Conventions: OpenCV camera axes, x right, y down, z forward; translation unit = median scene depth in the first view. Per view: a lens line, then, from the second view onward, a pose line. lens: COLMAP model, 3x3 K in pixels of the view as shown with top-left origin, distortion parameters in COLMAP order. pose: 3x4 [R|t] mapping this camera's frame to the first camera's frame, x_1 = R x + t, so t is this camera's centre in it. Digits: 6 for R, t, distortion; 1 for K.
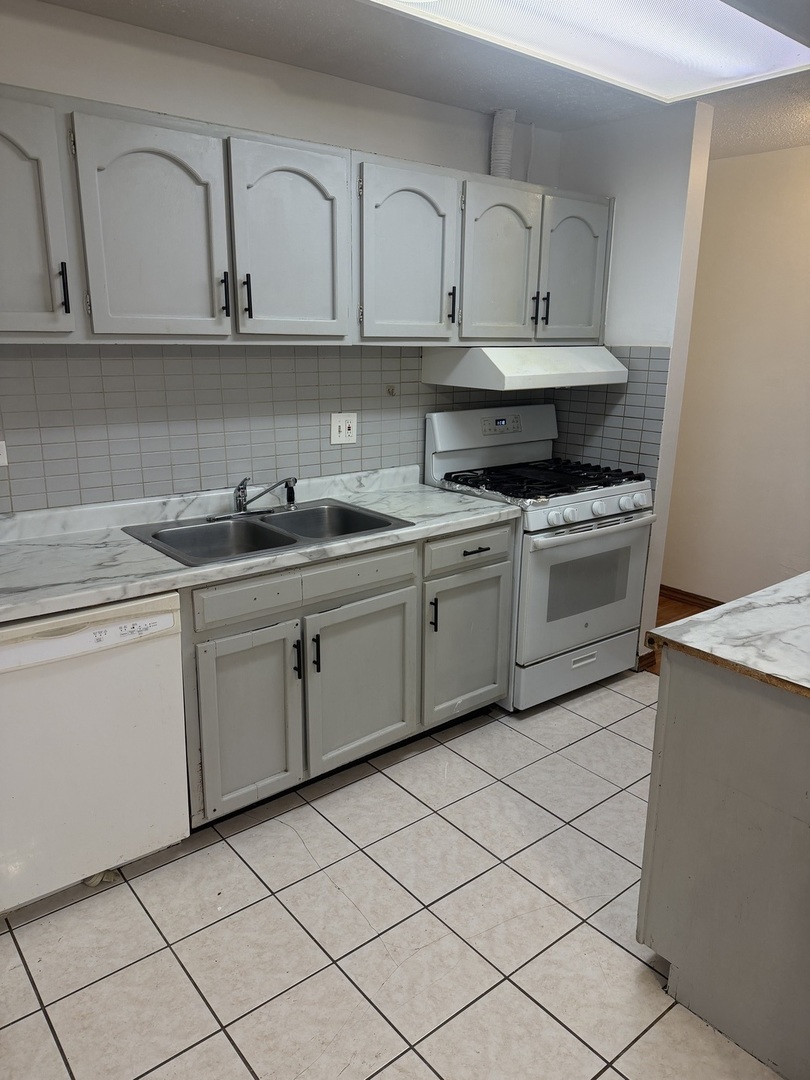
lens RADIAL K [[762.1, 0, 405.0], [0, 762.1, 540.0], [0, 0, 1]] dist [0.217810, -0.483692]
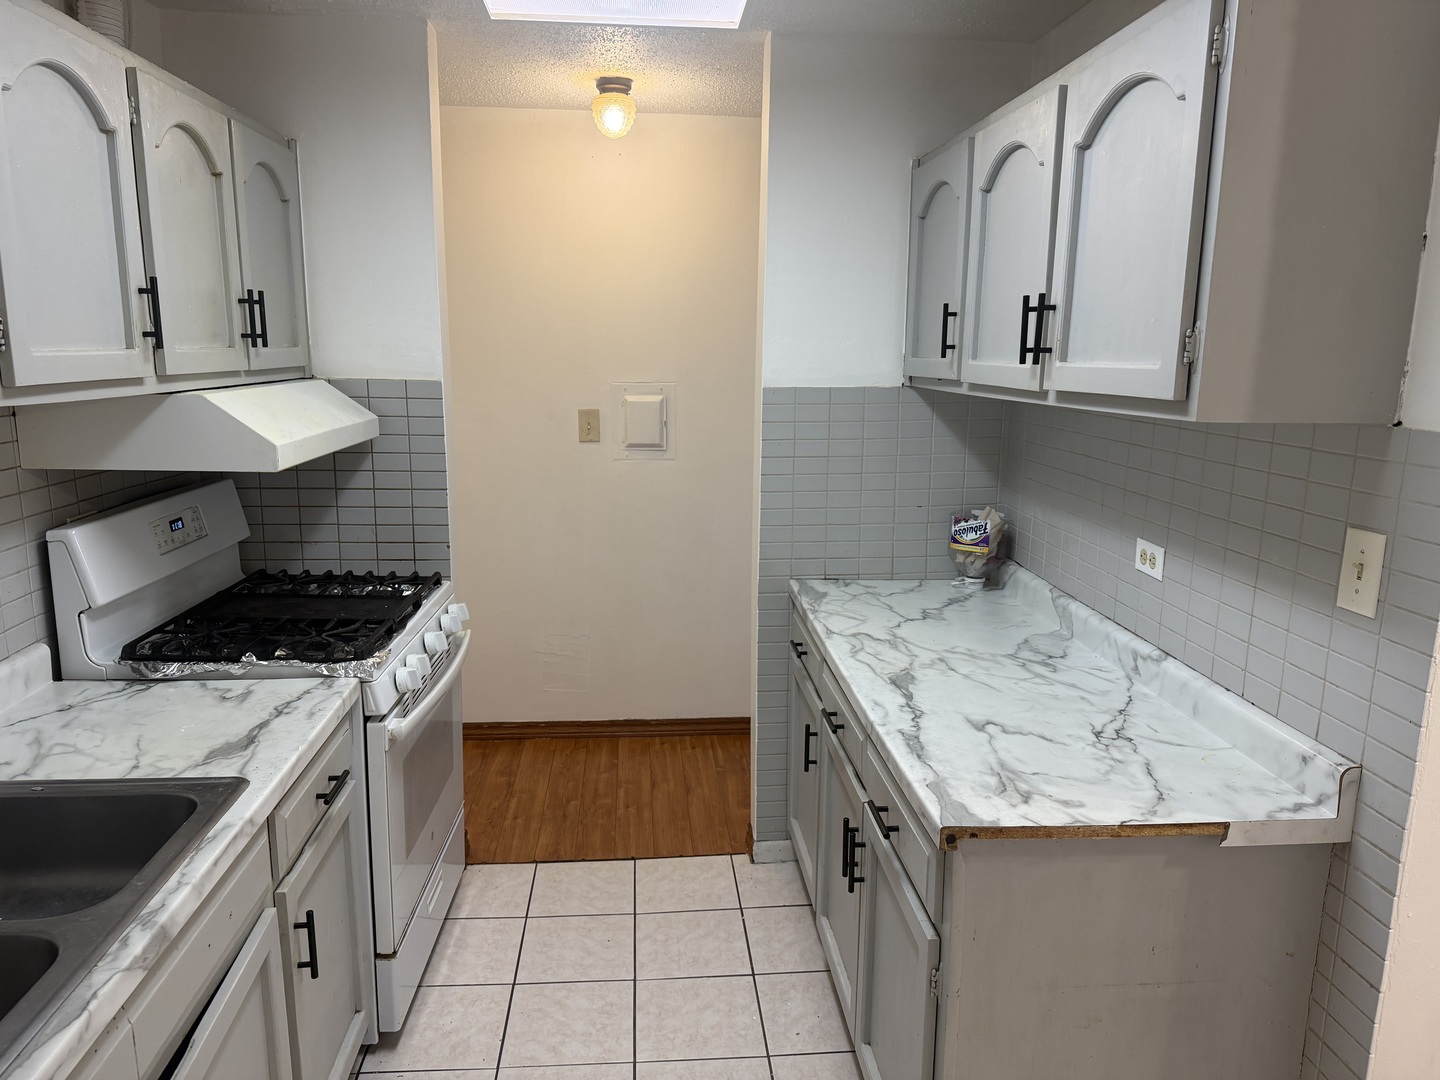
lens RADIAL K [[1015.5, 0, 720.0], [0, 1015.5, 540.0], [0, 0, 1]] dist [0.068124, -0.091849]
pose [[0.571173, -0.162033, 0.804678, -0.244344], [0.207288, 0.977022, 0.049600, -0.108738], [-0.794225, 0.138470, 0.591636, 0.316189]]
